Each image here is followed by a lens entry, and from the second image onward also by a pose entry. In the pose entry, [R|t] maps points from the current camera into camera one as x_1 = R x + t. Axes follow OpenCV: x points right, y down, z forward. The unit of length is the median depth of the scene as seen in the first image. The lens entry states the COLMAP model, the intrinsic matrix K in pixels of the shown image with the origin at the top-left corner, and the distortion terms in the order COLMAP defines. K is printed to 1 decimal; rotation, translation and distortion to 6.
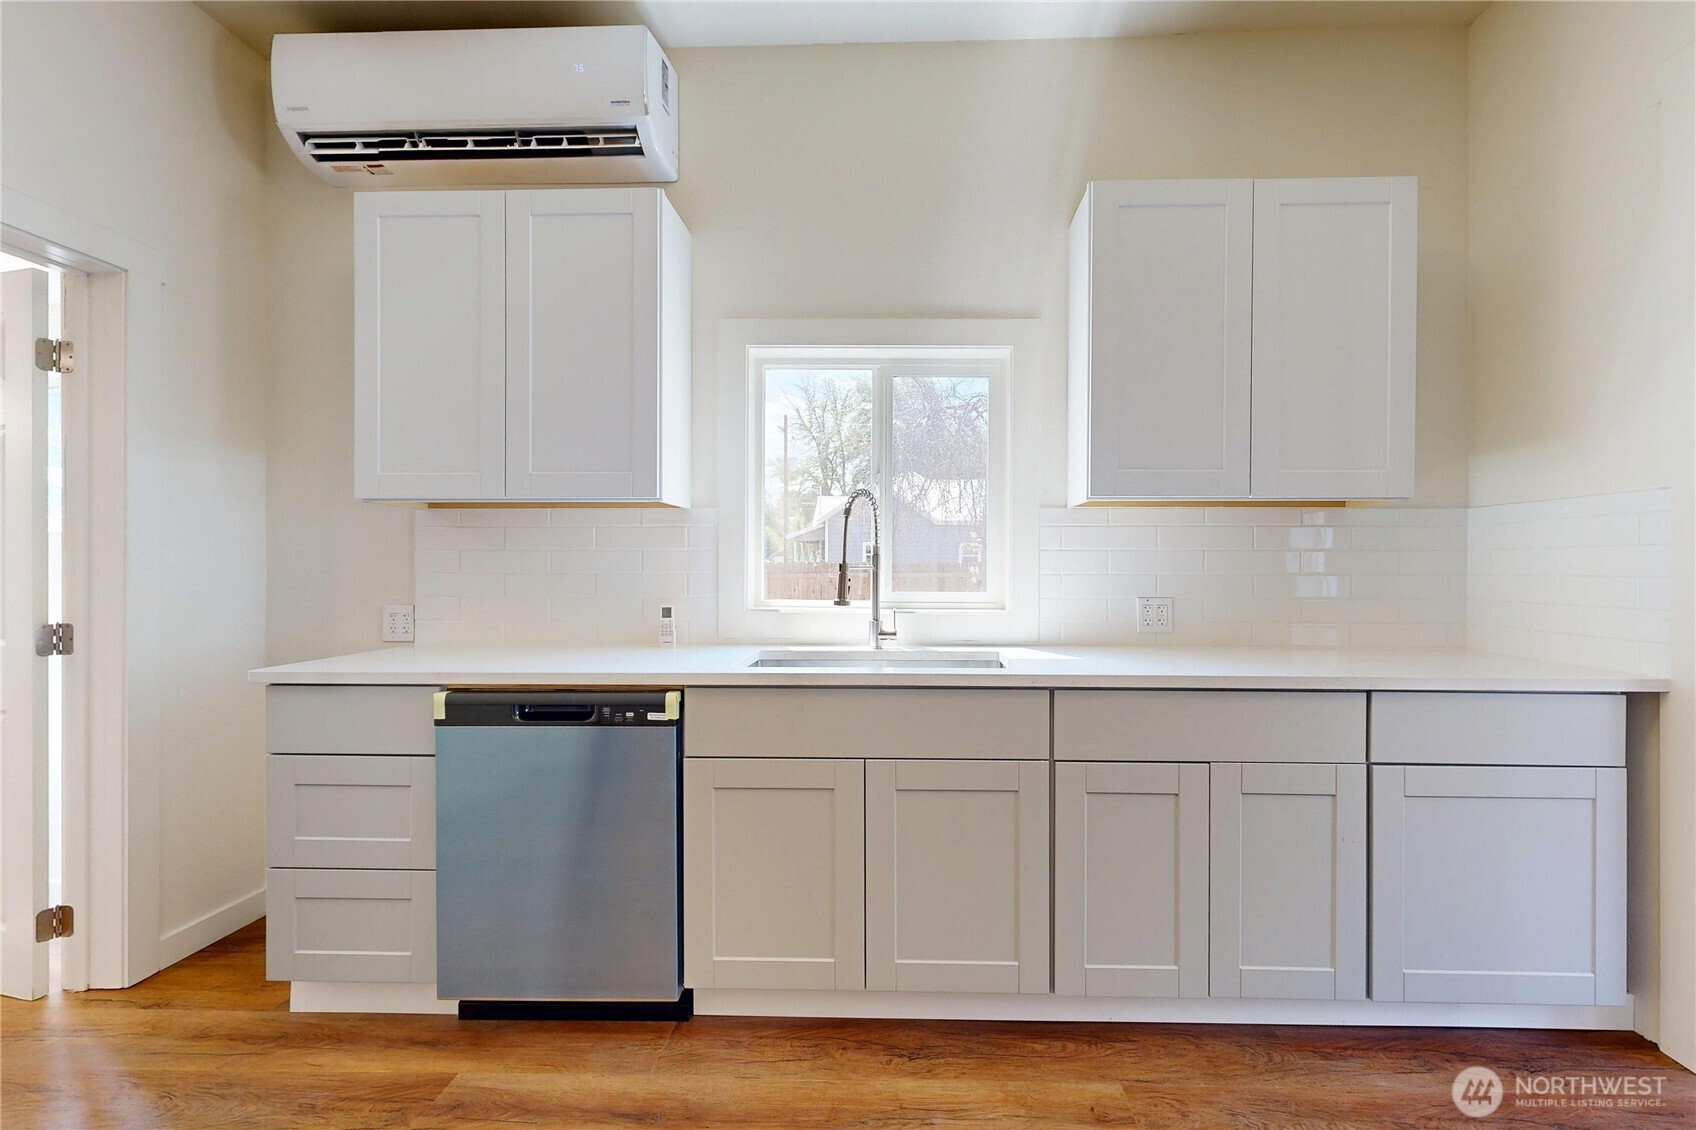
lens RADIAL K [[748.0, 0, 863.0], [0, 748.0, 562.2], [0, 0, 1]] dist [0.000468, -0.000060]
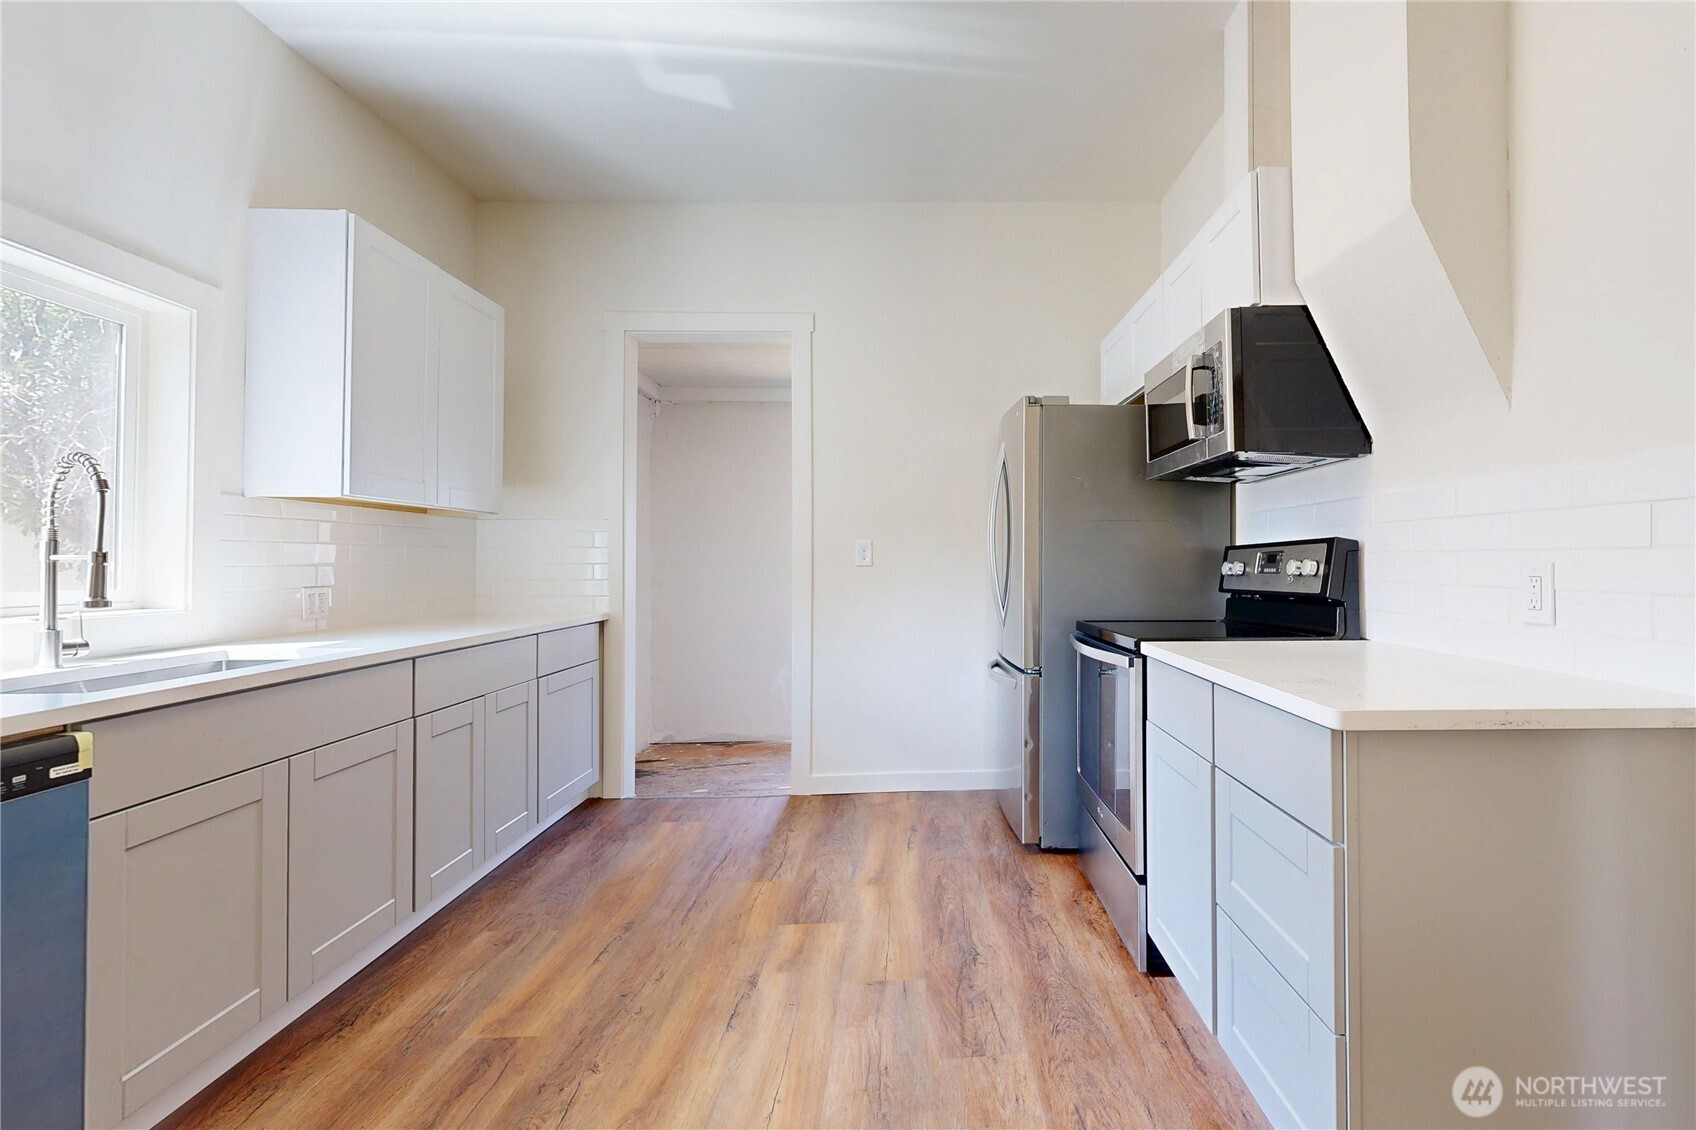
lens RADIAL K [[748.0, 0, 907.1], [0, 748.0, 550.1], [0, 0, 1]] dist [0.000468, -0.000060]
pose [[-0.036743, 0.015220, 0.999209, -0.986292], [0.001128, 0.999884, -0.015188, 0.015193], [-0.999324, 0.000569, -0.036755, 0.250068]]
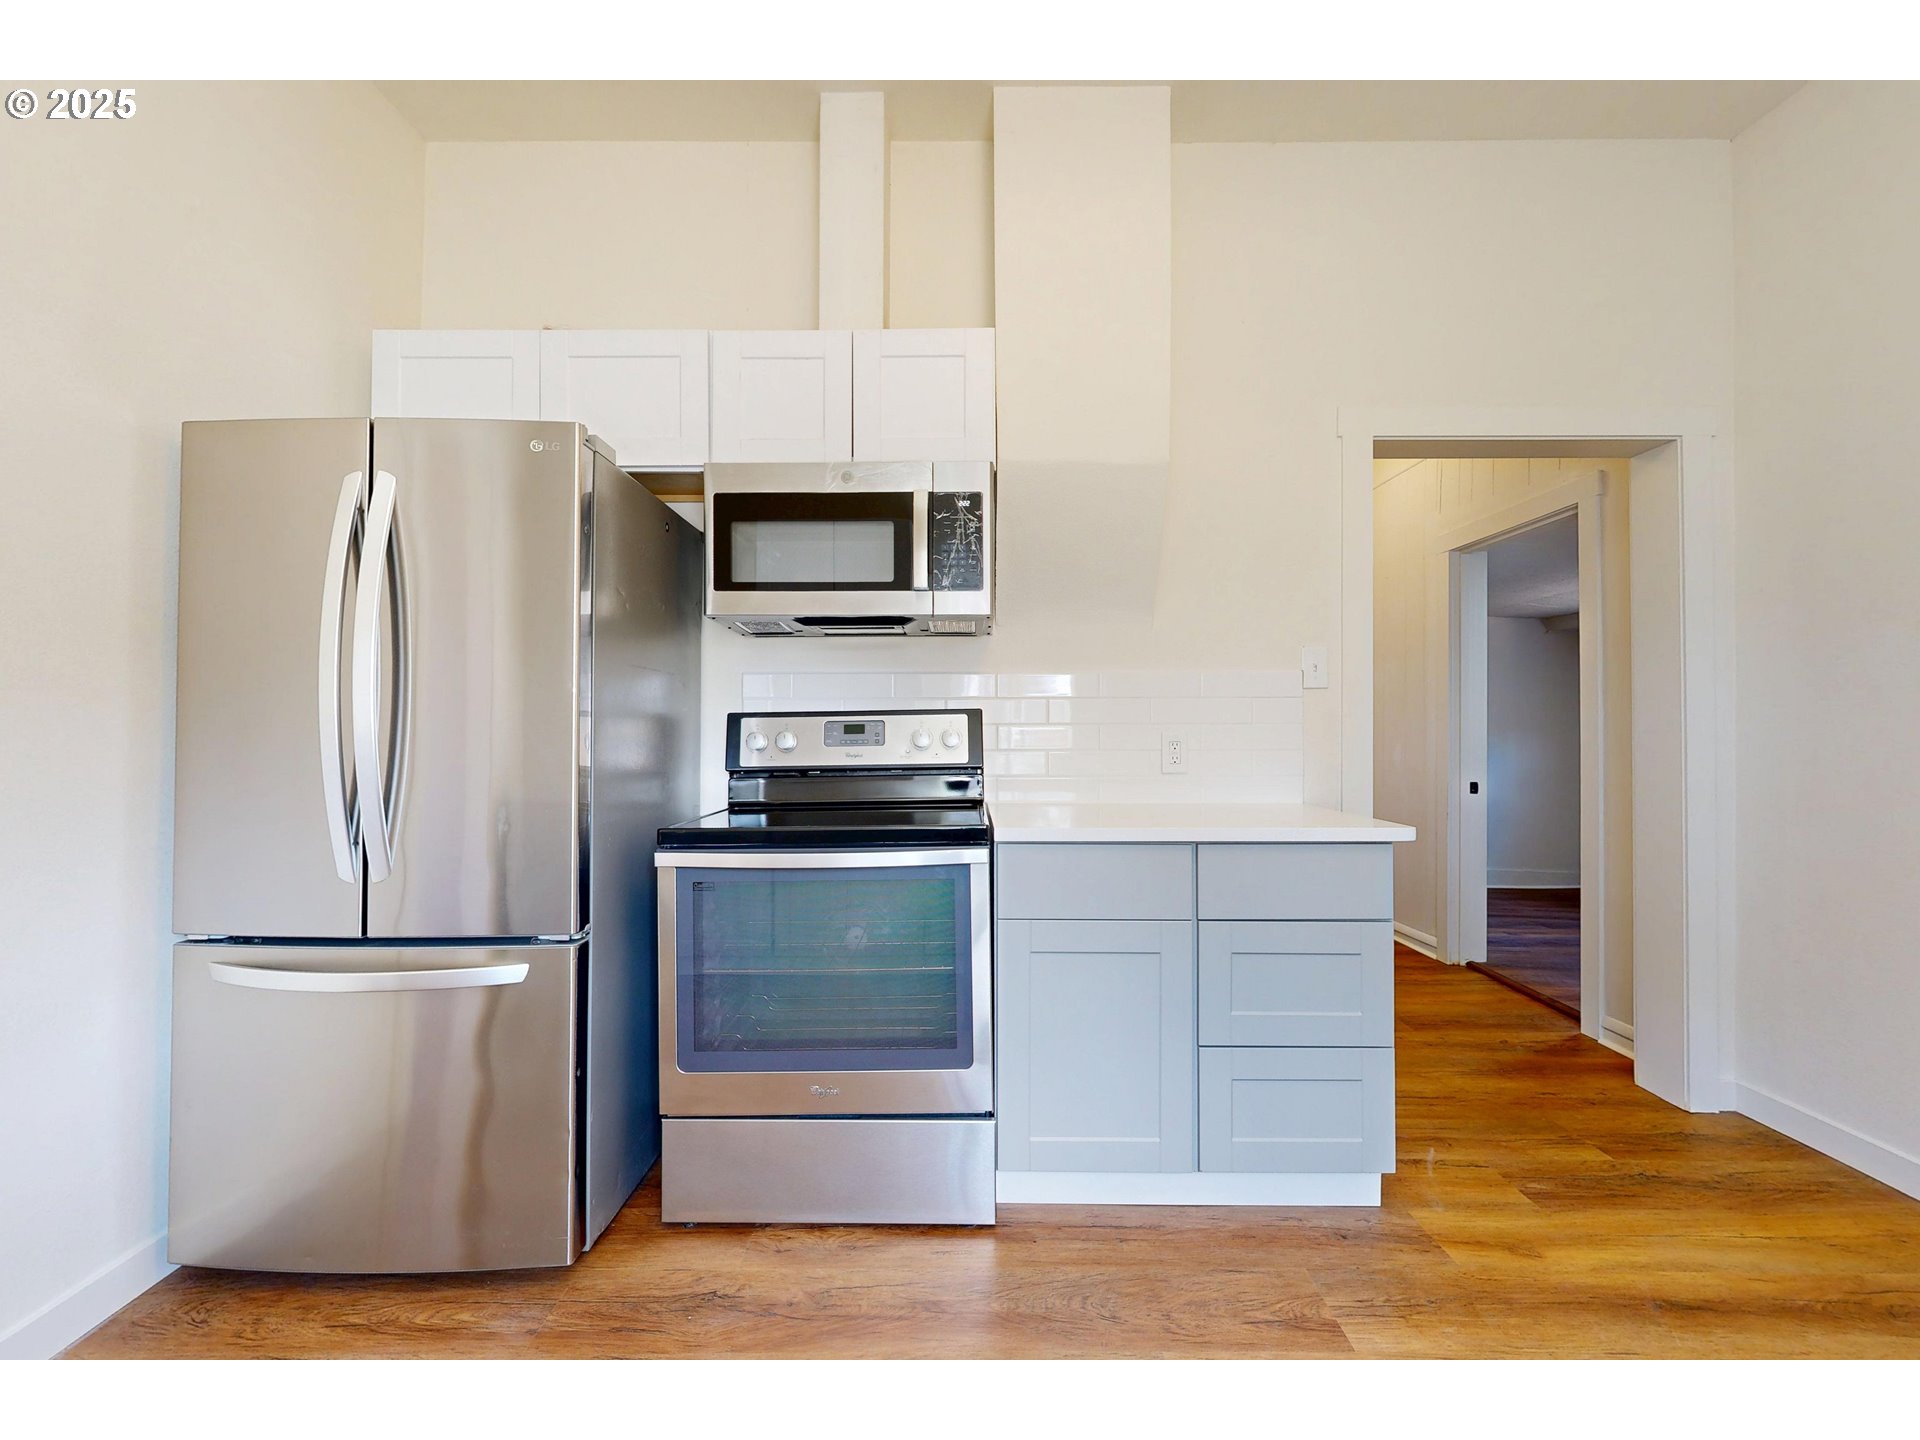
lens RADIAL K [[848.6, 0, 946.0], [0, 848.6, 721.9], [0, 0, 1]] dist [0.000148, 0.000086]
pose [[-0.999697, -0.001865, -0.024557, 0.138954], [-0.001553, 0.999918, -0.012740, 0.016738], [0.024578, -0.012698, -0.999617, 0.881034]]
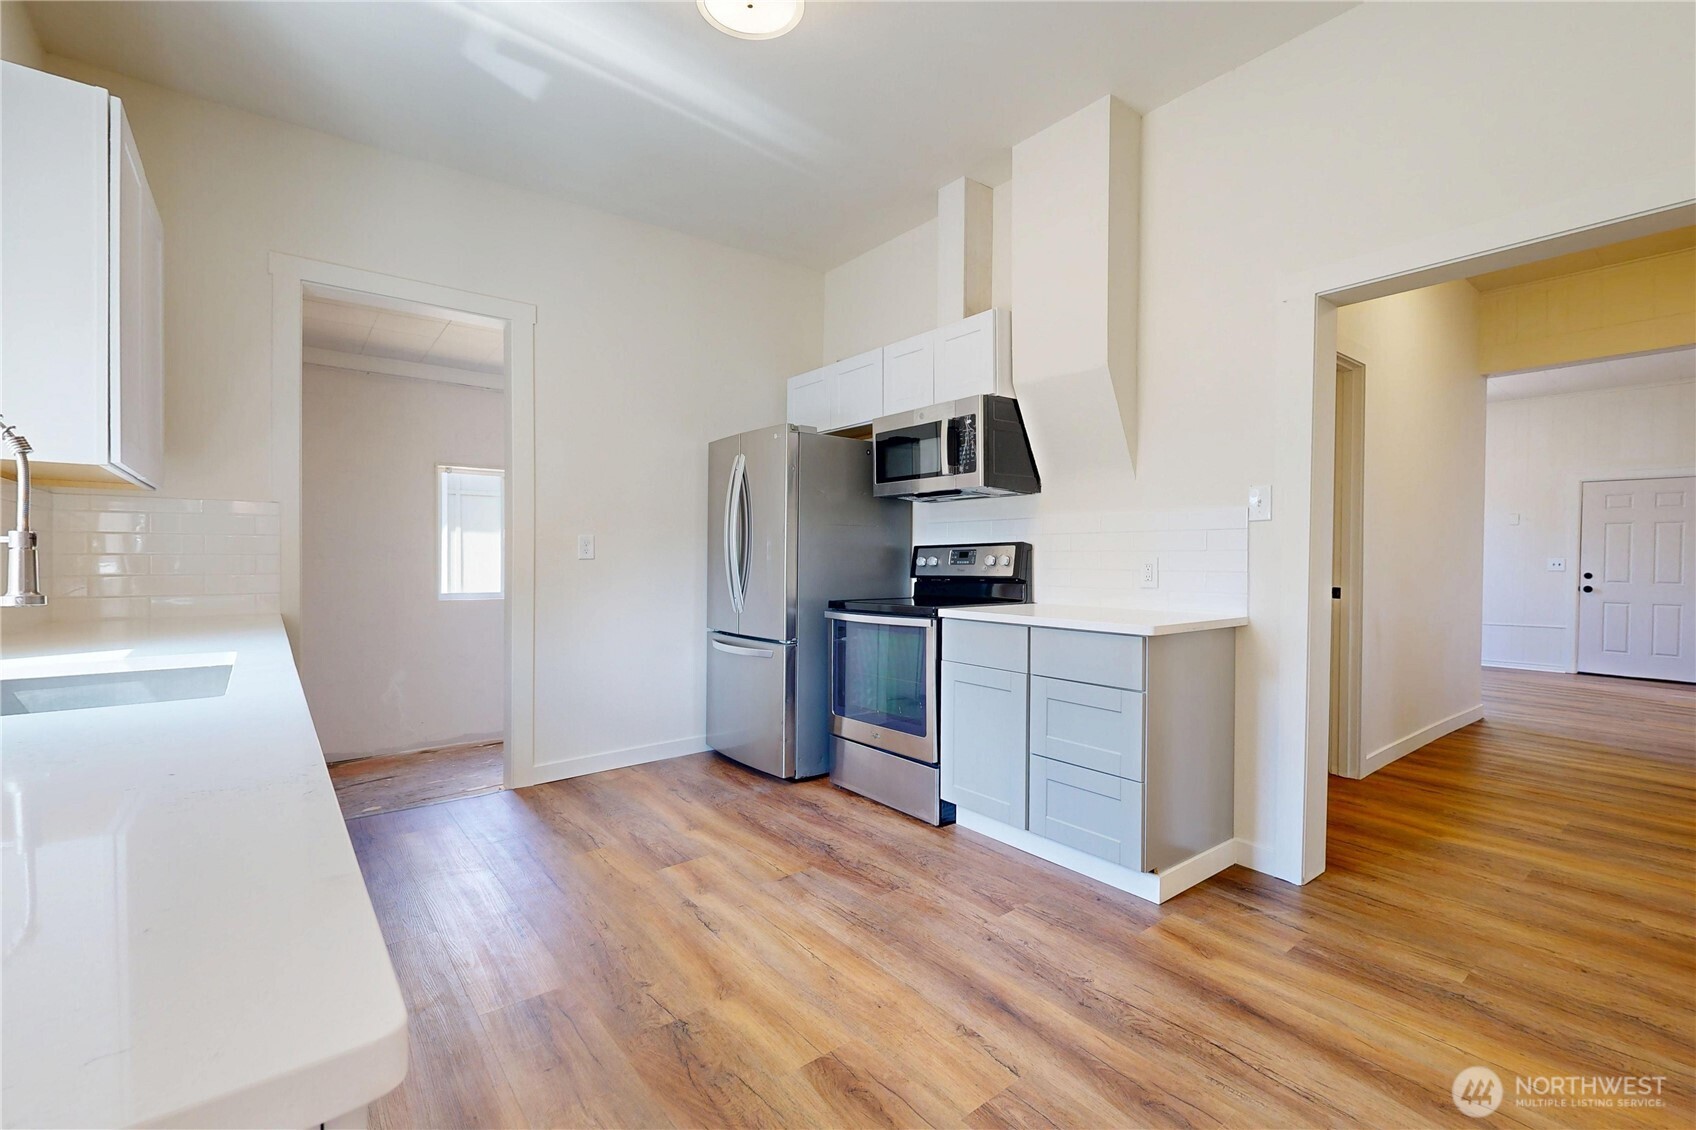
lens RADIAL K [[748.0, 0, 835.8], [0, 748.0, 563.1], [0, 0, 1]] dist [0.000468, -0.000060]
pose [[-0.621969, -0.008477, 0.782996, -1.050594], [-0.005533, 0.999964, 0.006431, 0.022634], [-0.783022, -0.000332, -0.621994, 1.041202]]
